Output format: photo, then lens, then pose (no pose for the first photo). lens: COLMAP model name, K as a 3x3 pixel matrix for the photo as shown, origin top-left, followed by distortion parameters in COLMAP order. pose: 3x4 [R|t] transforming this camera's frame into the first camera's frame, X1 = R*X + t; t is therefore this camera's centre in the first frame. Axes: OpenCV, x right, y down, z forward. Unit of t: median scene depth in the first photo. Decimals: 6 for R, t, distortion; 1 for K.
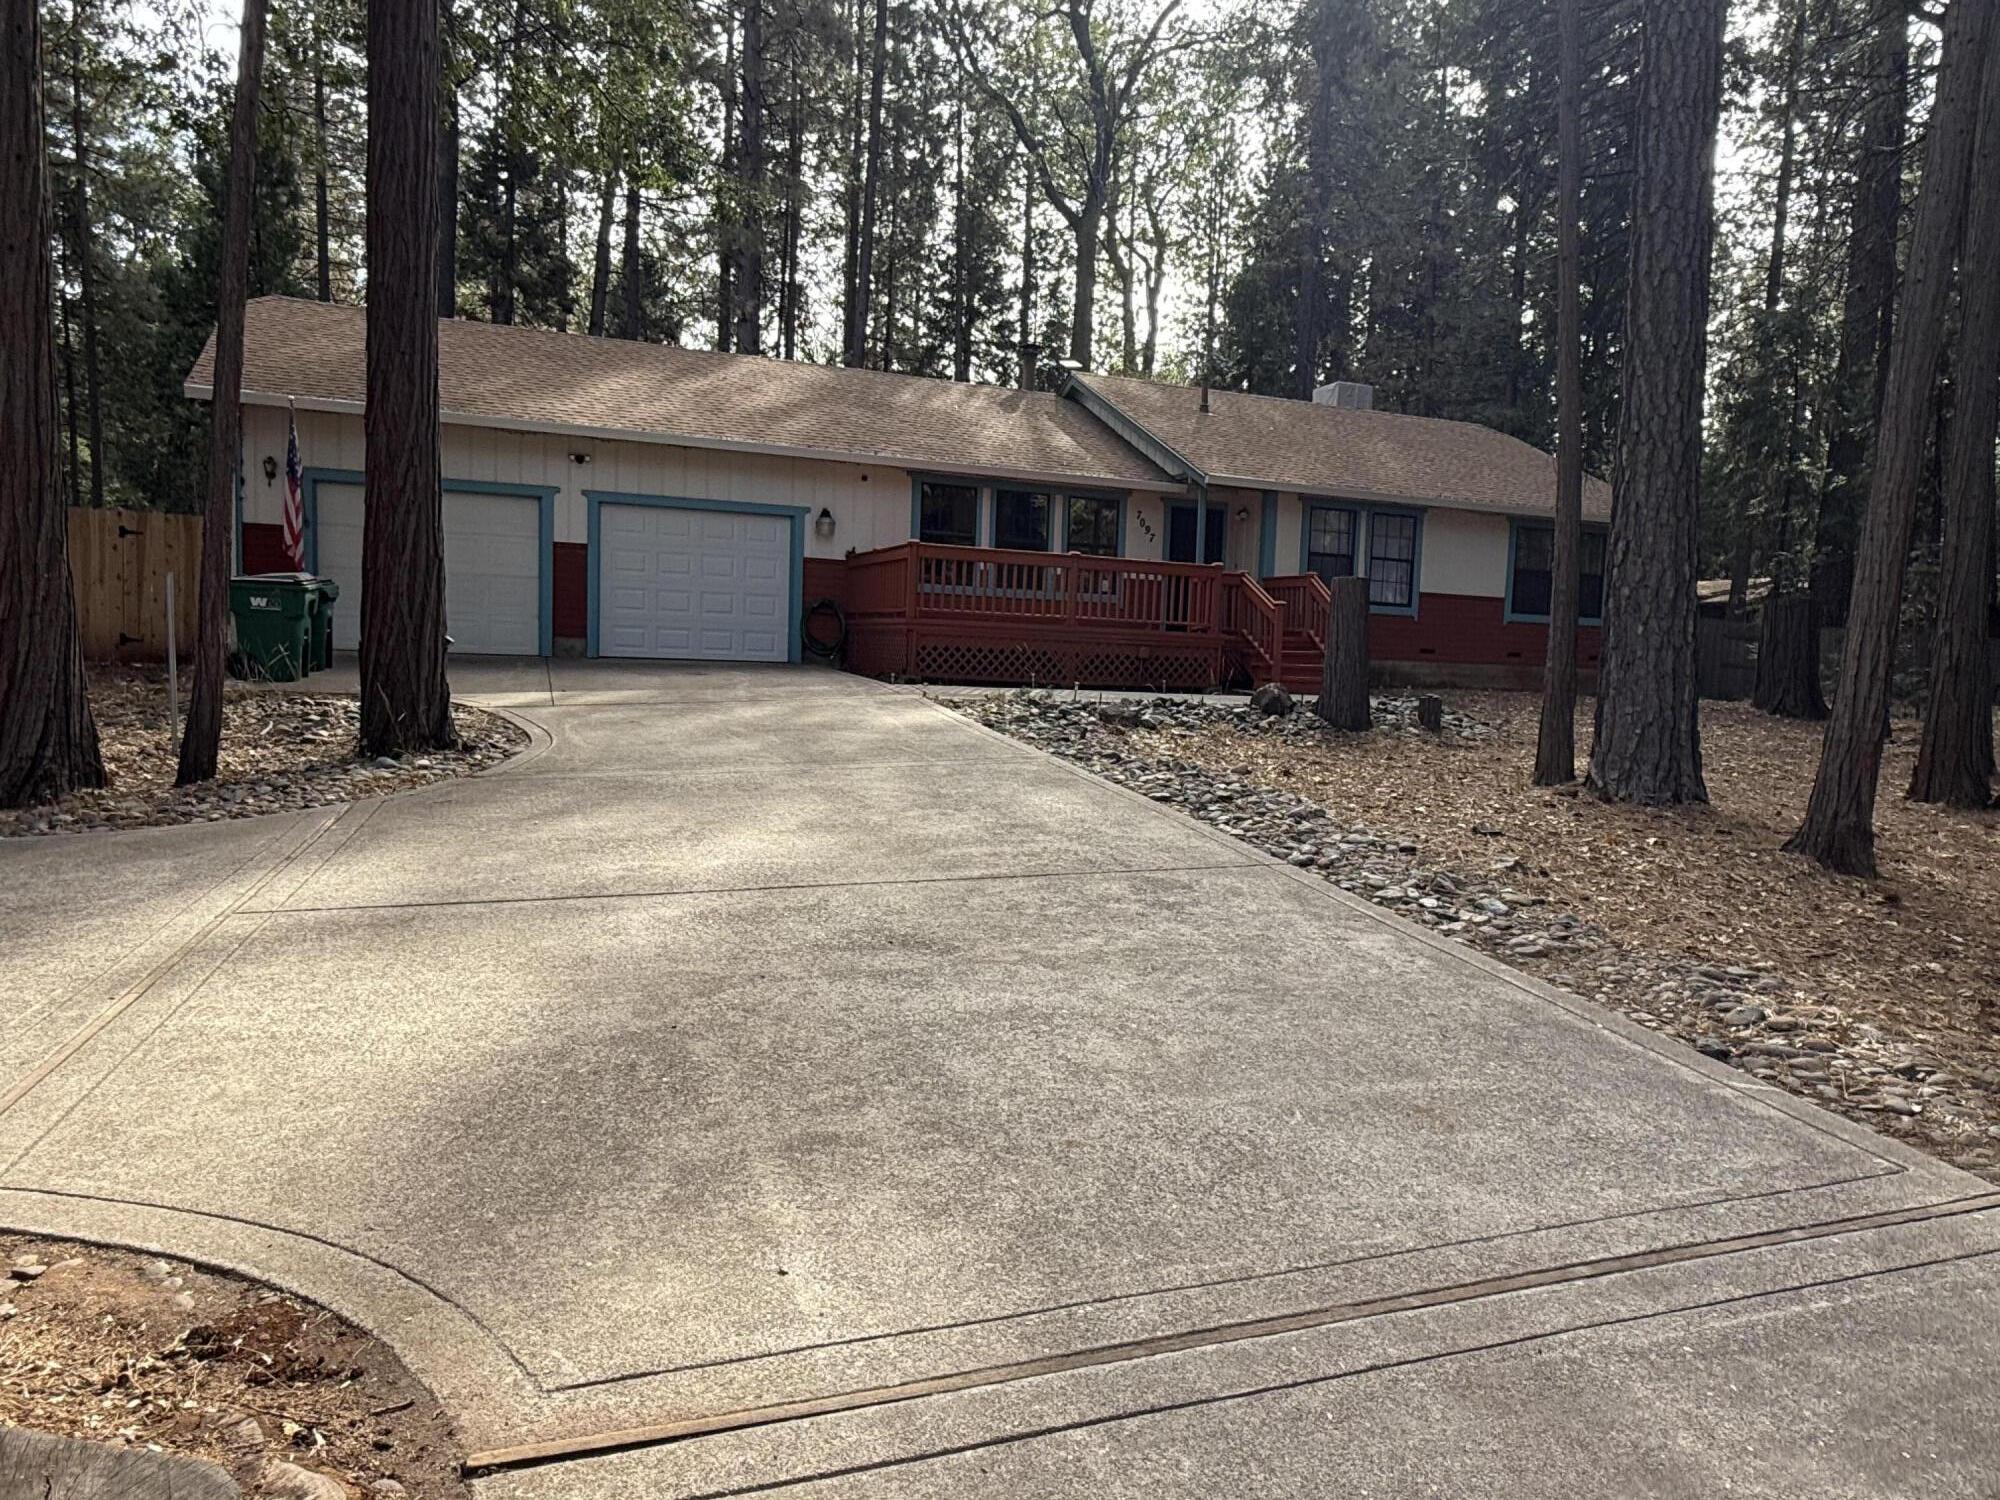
lens RADIAL K [[1224.7, 0, 1004.4], [0, 1224.7, 760.6], [0, 0, 1]] dist [0.001931, -0.000775]
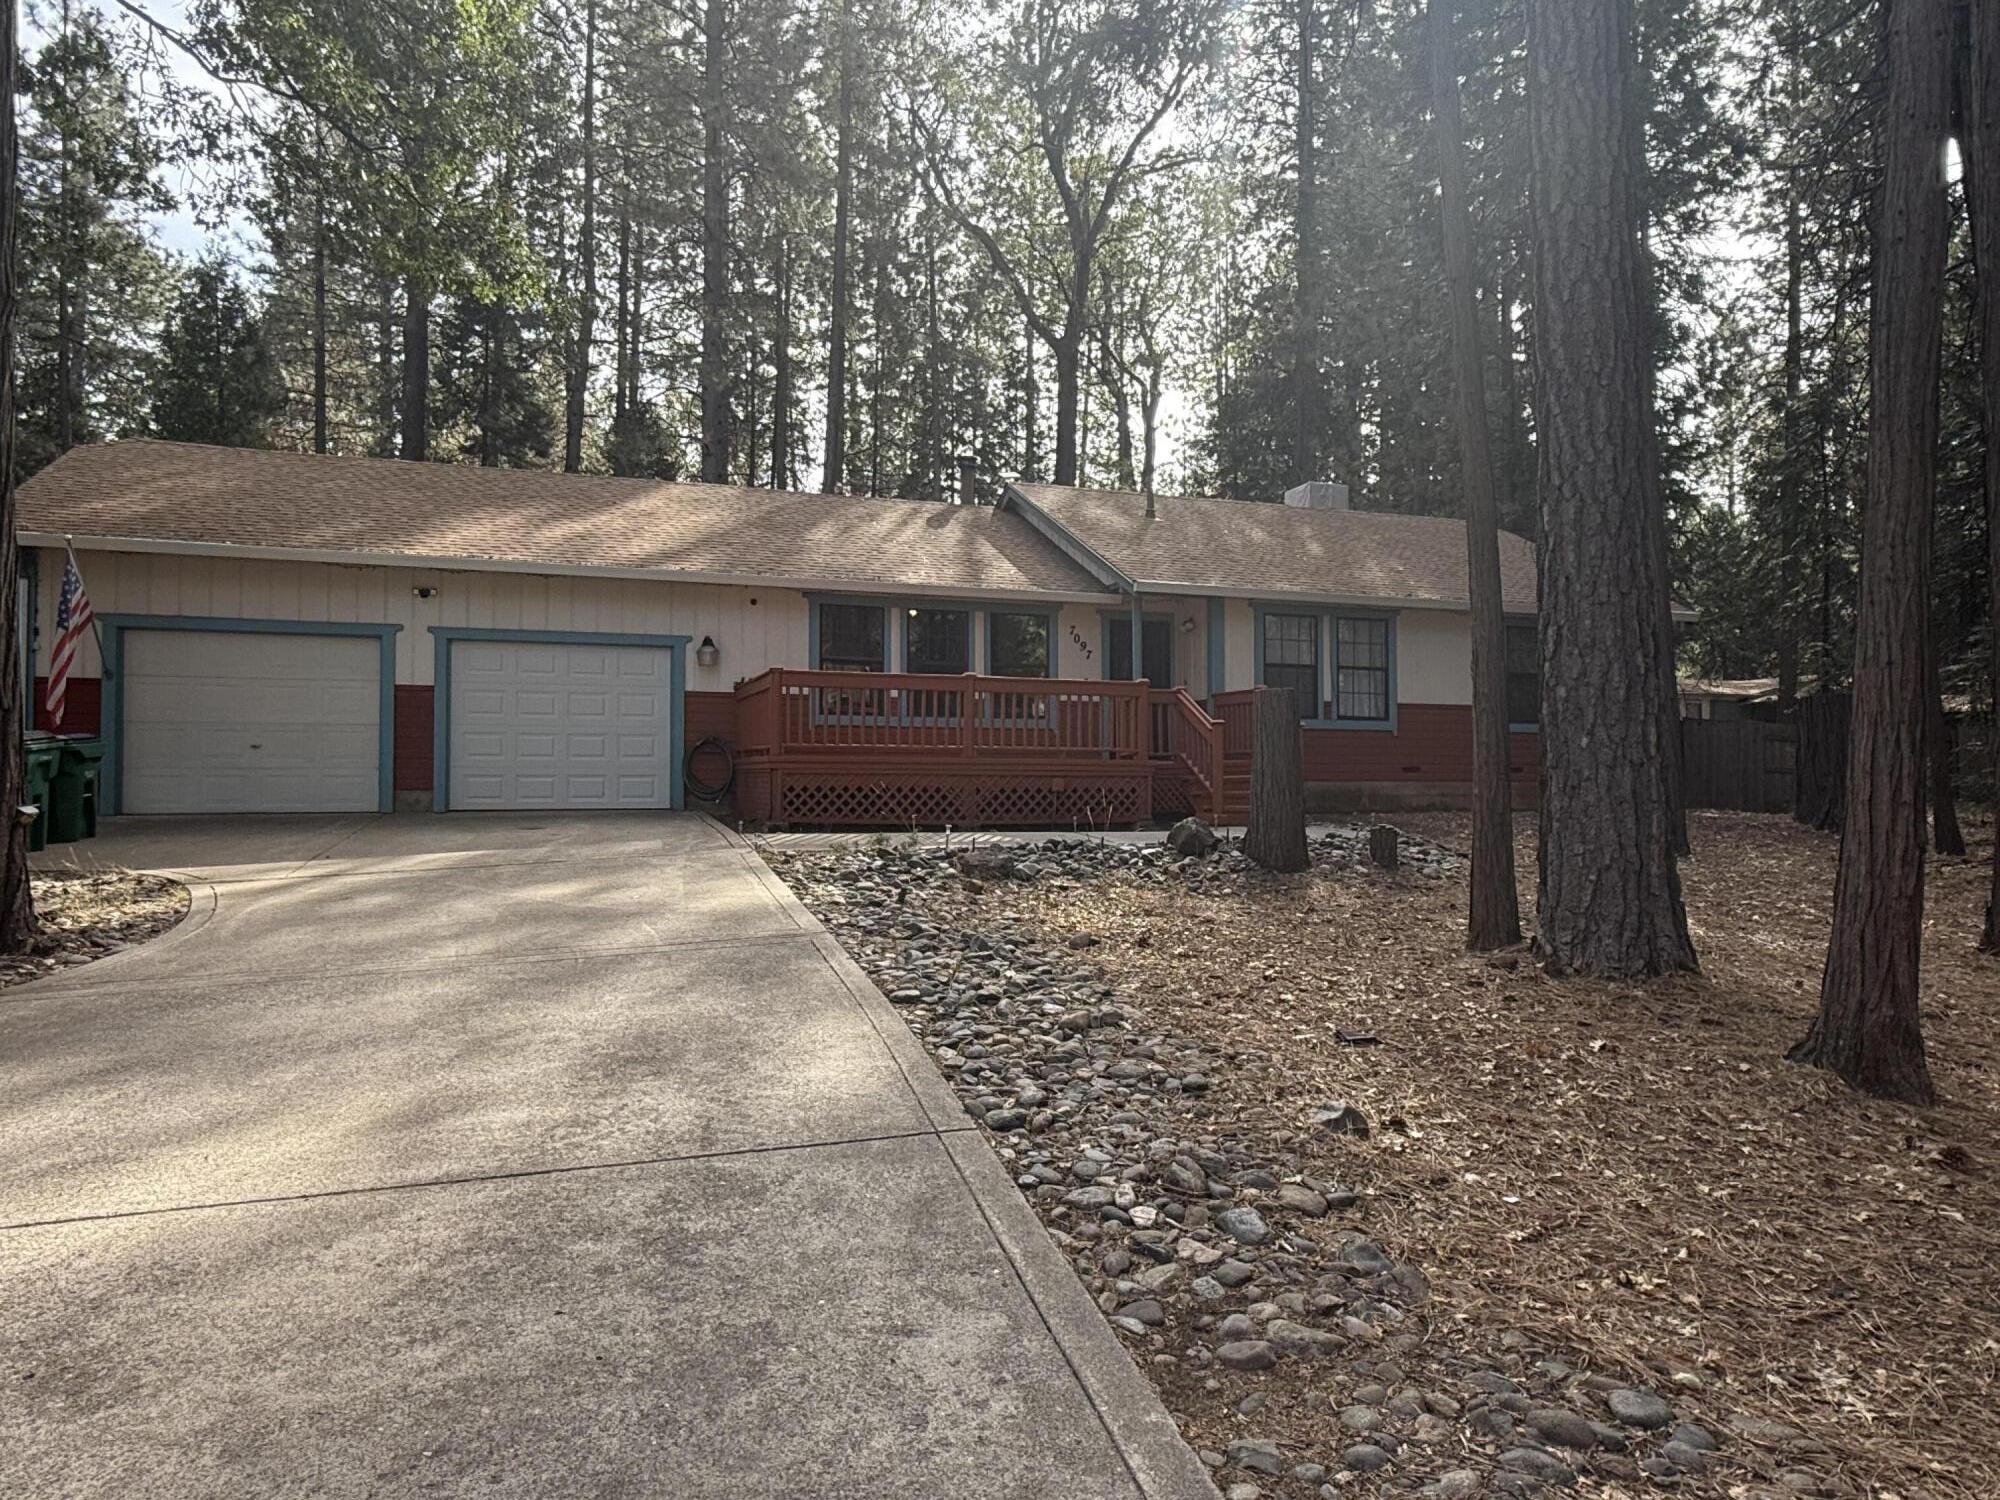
lens RADIAL K [[1224.7, 0, 995.7], [0, 1224.7, 761.8], [0, 0, 1]] dist [0.001931, -0.000775]
pose [[0.998182, -0.036003, -0.048339, 0.104013], [0.030873, 0.994206, -0.102959, -0.015168], [0.051766, 0.101279, 0.993510, 0.126305]]
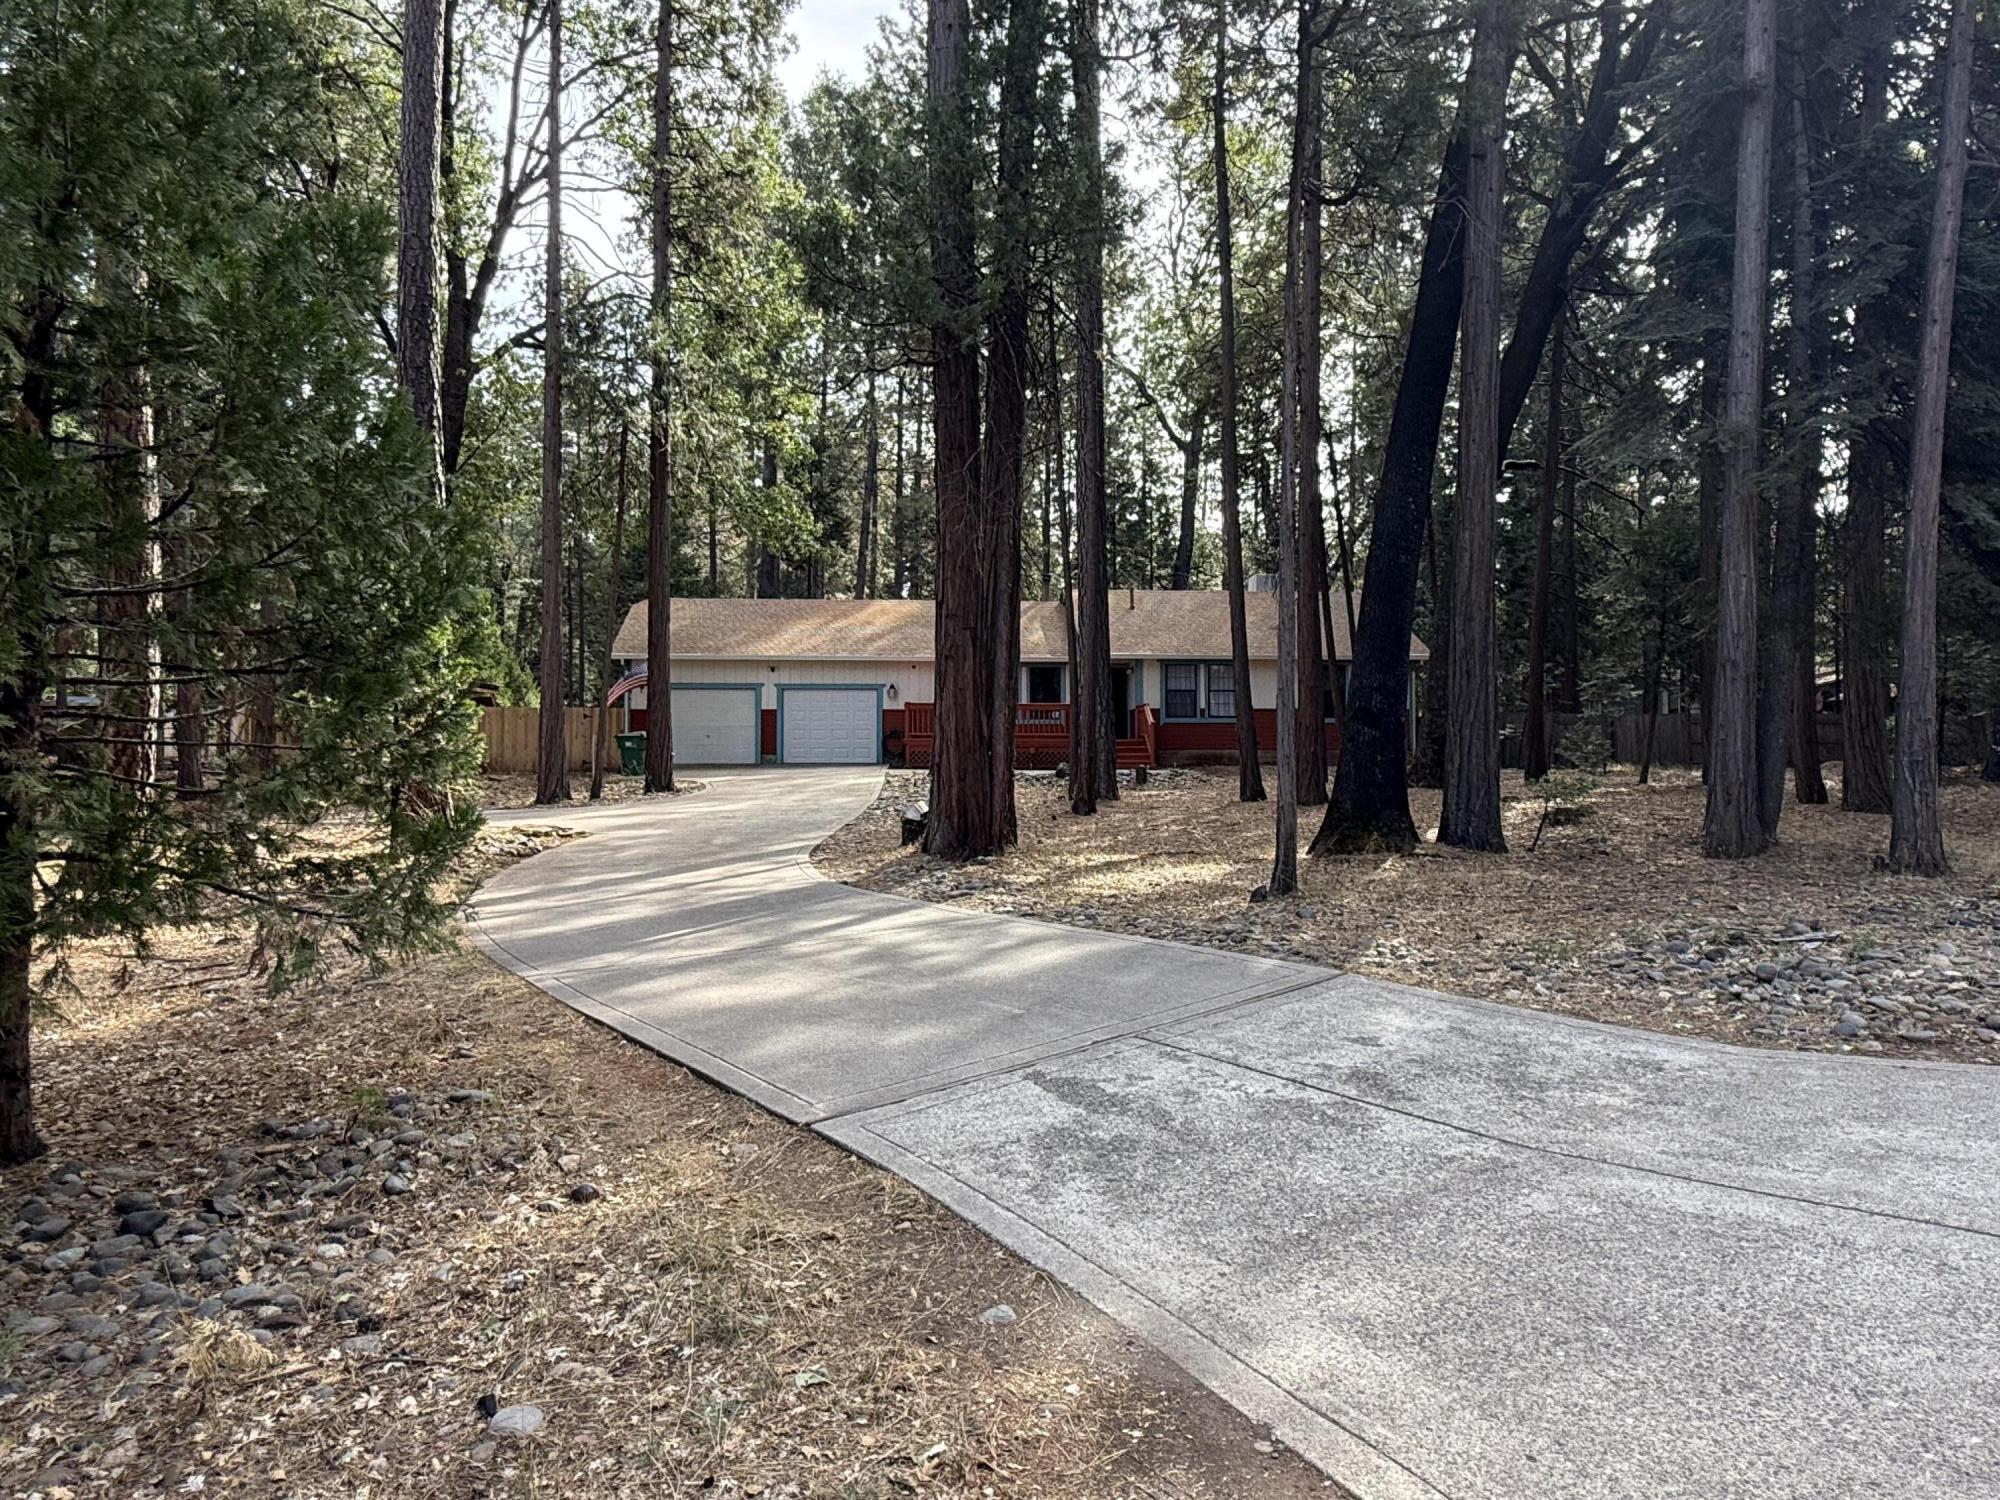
lens RADIAL K [[1224.7, 0, 1006.4], [0, 1224.7, 748.5], [0, 0, 1]] dist [0.001931, -0.000775]
pose [[0.953357, -0.040616, -0.299100, 0.604602], [0.009643, 0.994498, -0.104309, 0.102048], [0.301691, 0.096559, 0.948504, -0.787107]]
